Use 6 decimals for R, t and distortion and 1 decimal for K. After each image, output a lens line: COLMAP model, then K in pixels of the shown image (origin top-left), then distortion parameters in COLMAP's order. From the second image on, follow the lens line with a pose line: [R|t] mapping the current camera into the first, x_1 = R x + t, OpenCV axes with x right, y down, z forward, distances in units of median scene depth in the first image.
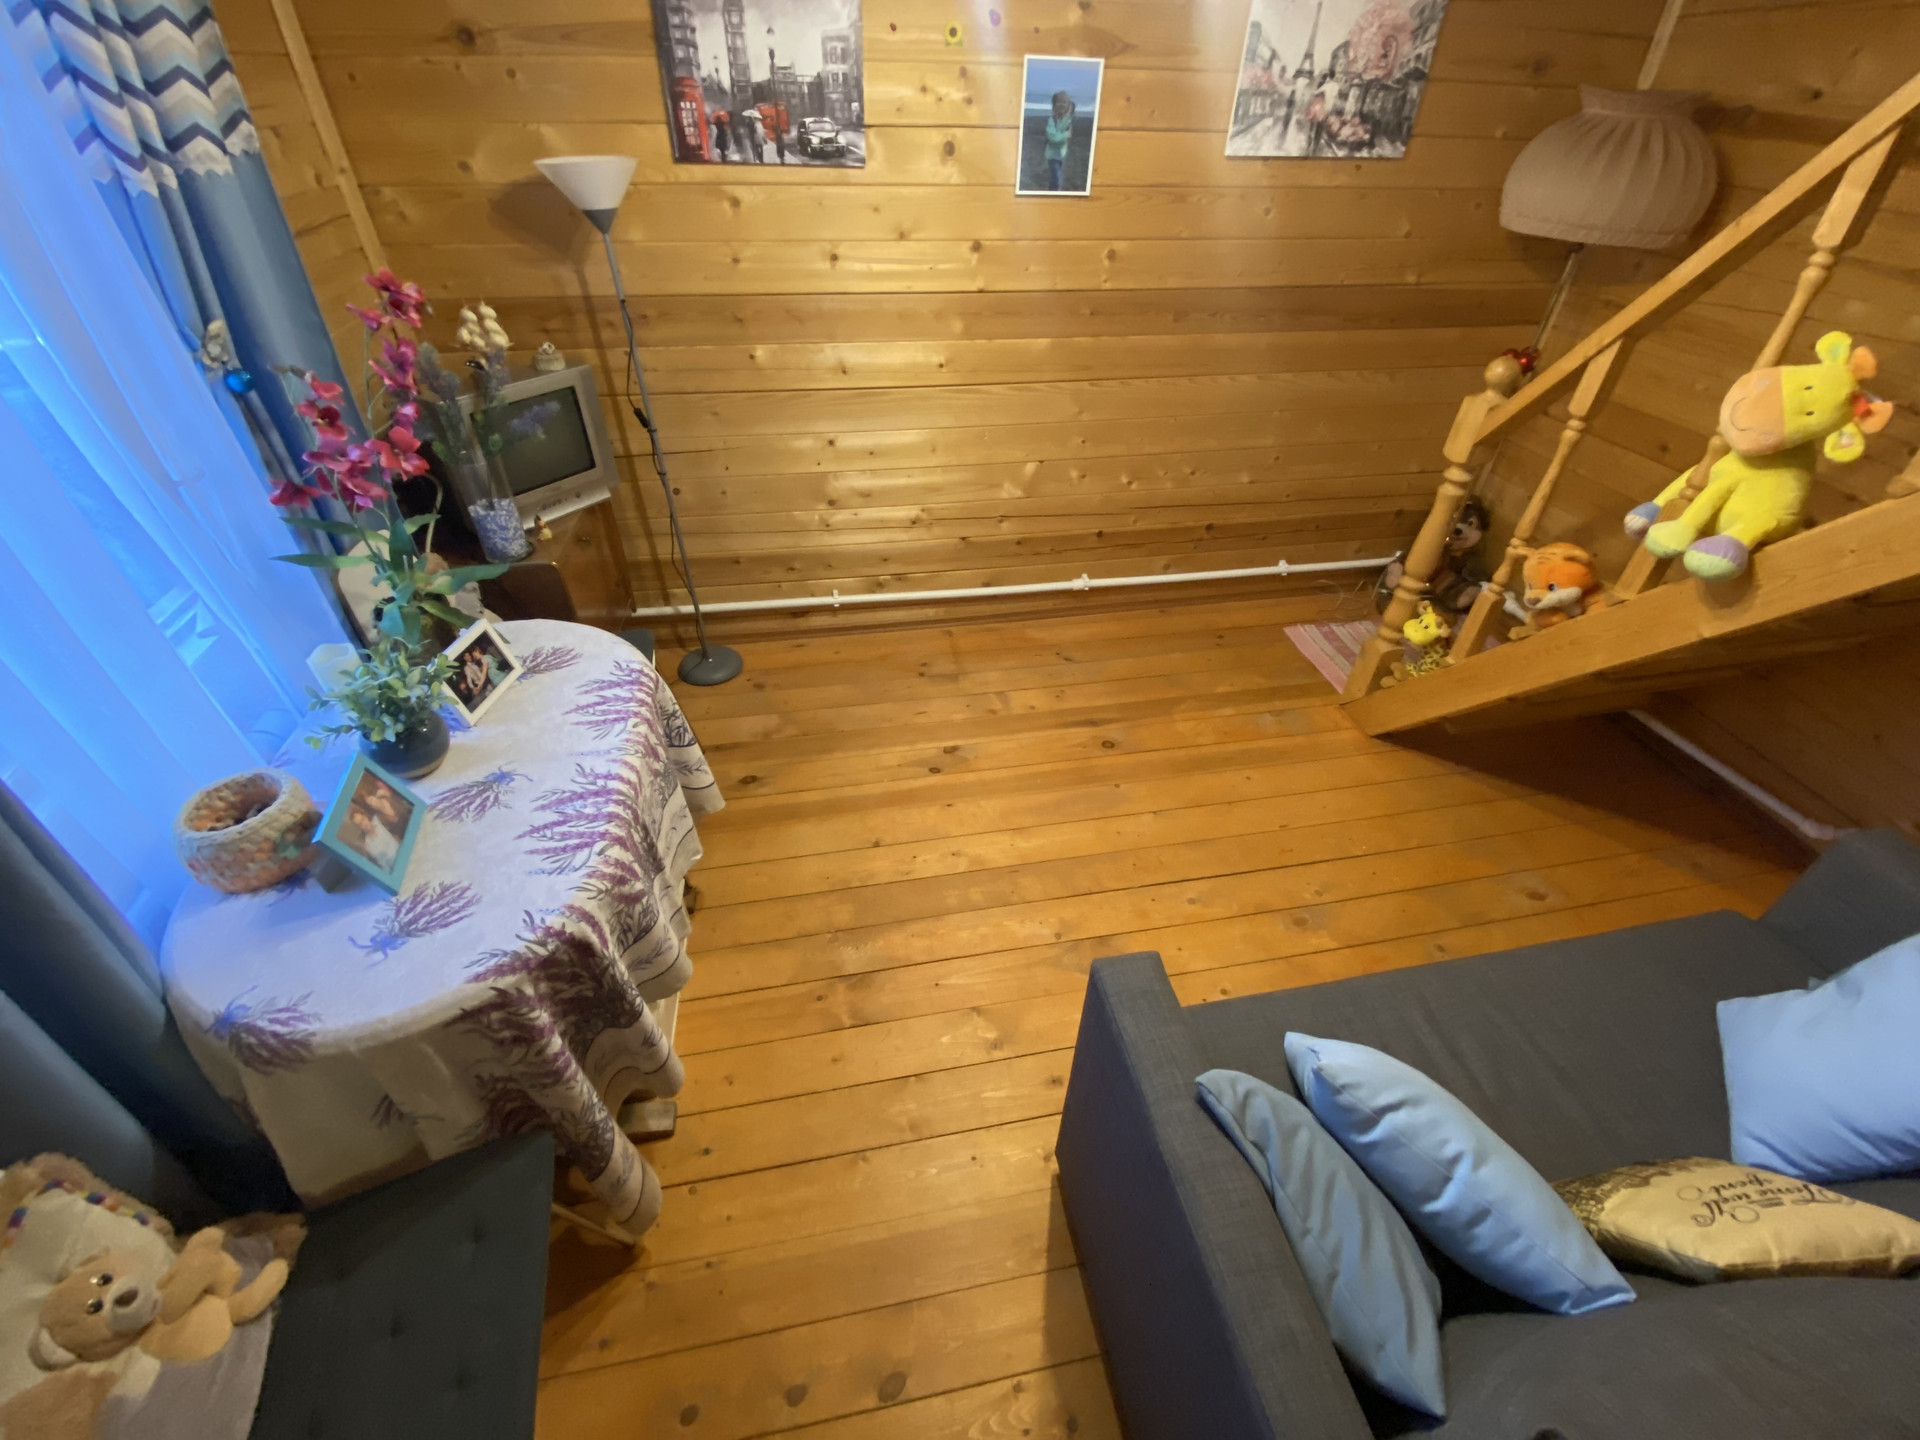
lens RADIAL K [[785.8, 0, 960.0], [0, 785.8, 720.0], [0, 0, 1]] dist [-0.018638, -0.000281]
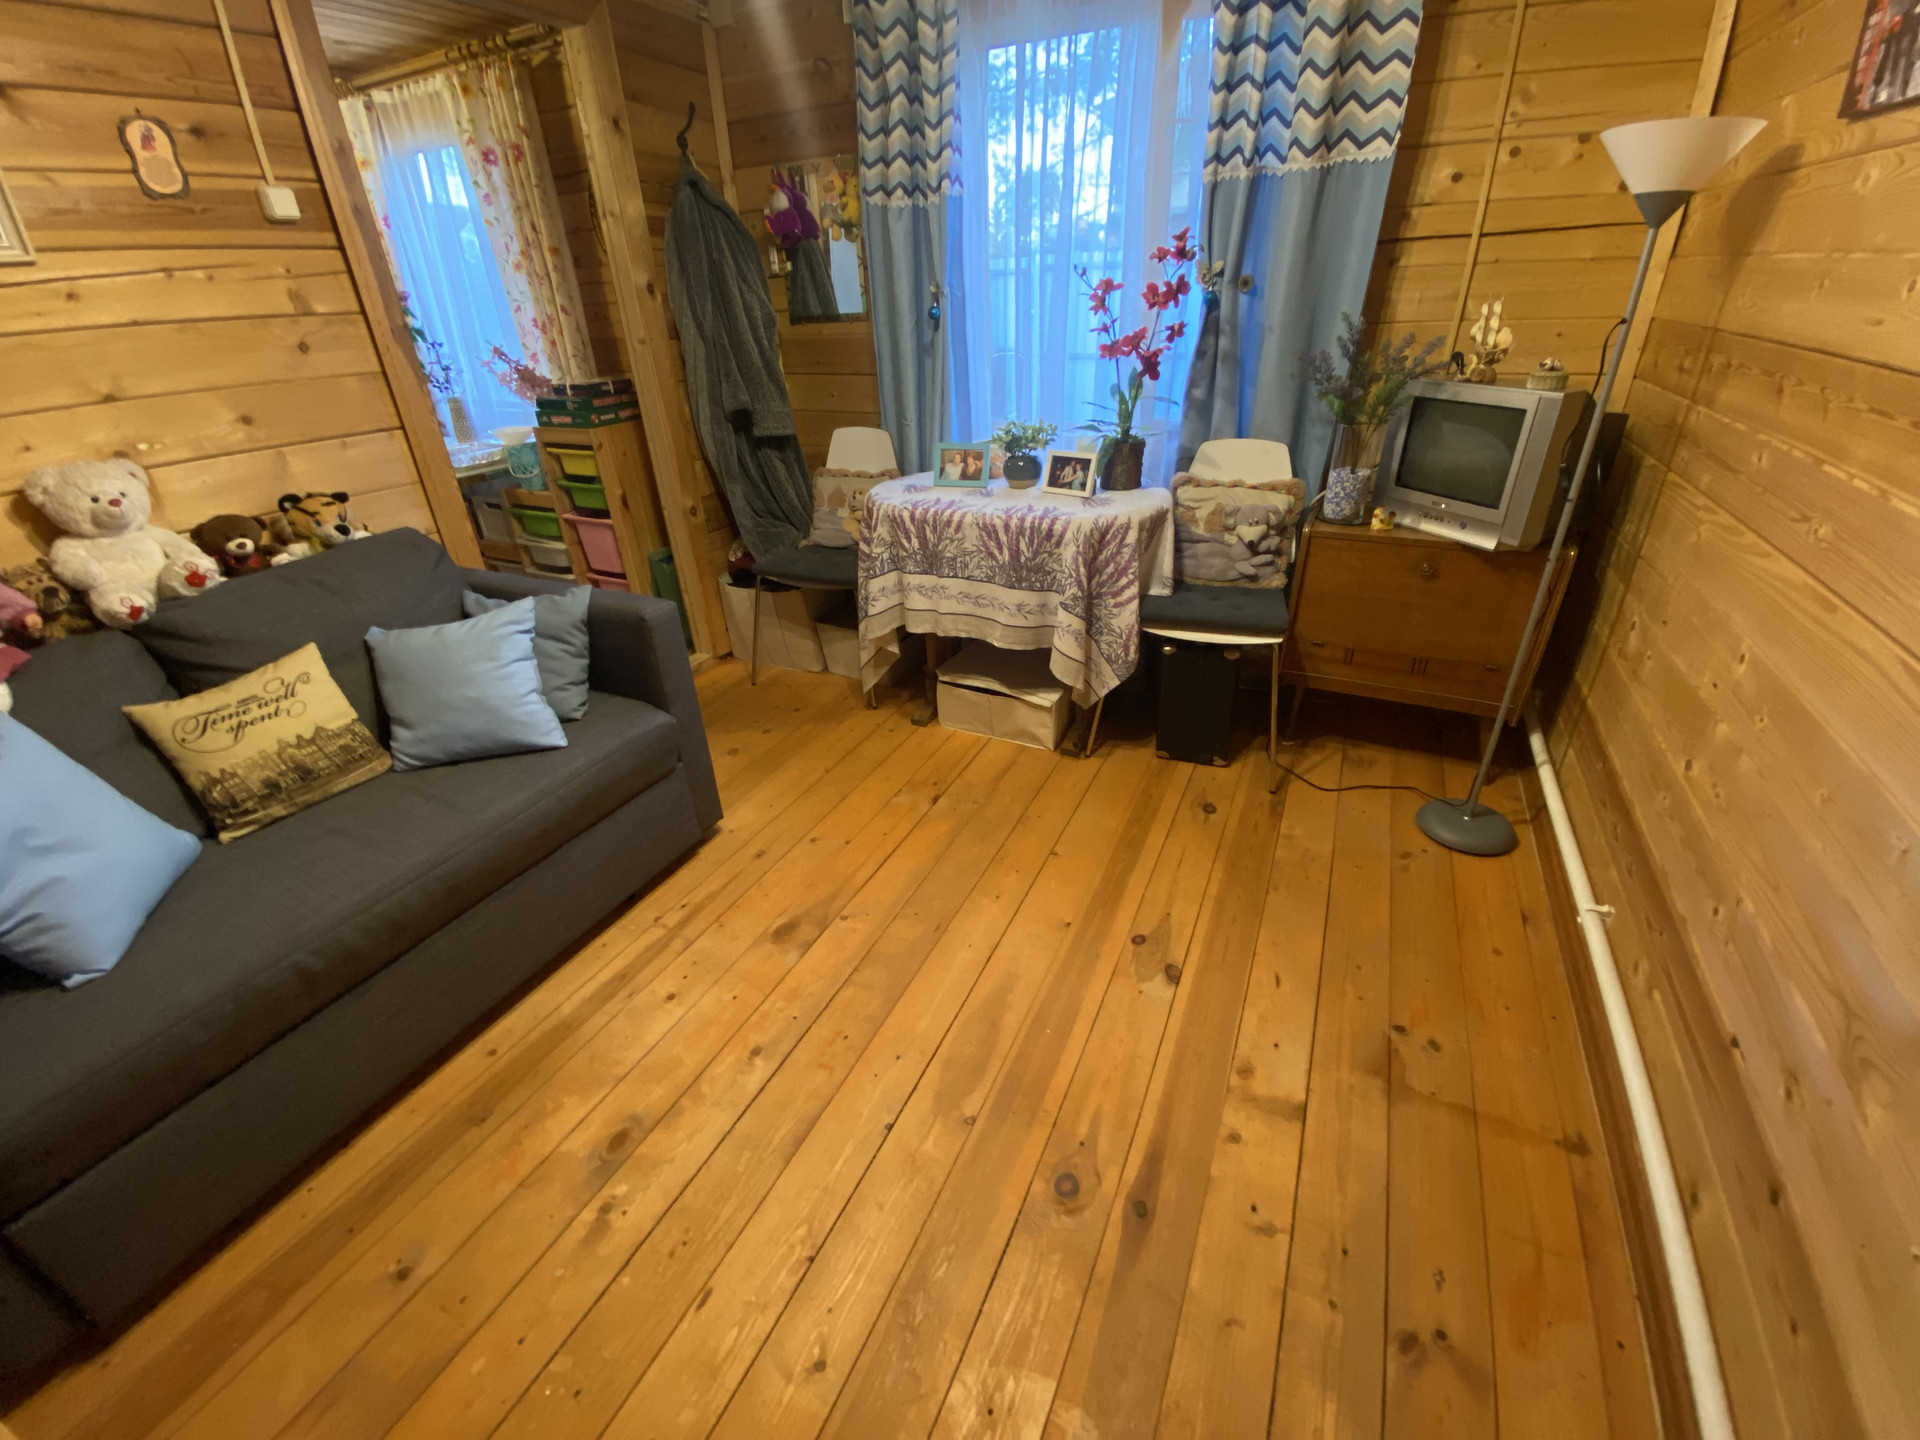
lens RADIAL K [[770.9, 0, 960.0], [0, 770.9, 720.0], [0, 0, 1]] dist [-0.002297, -0.000160]
pose [[-0.607400, 0.392616, -0.690593, 0.600993], [-0.466692, 0.527136, 0.710159, -0.593101], [0.642856, 0.753645, -0.136952, 1.042058]]
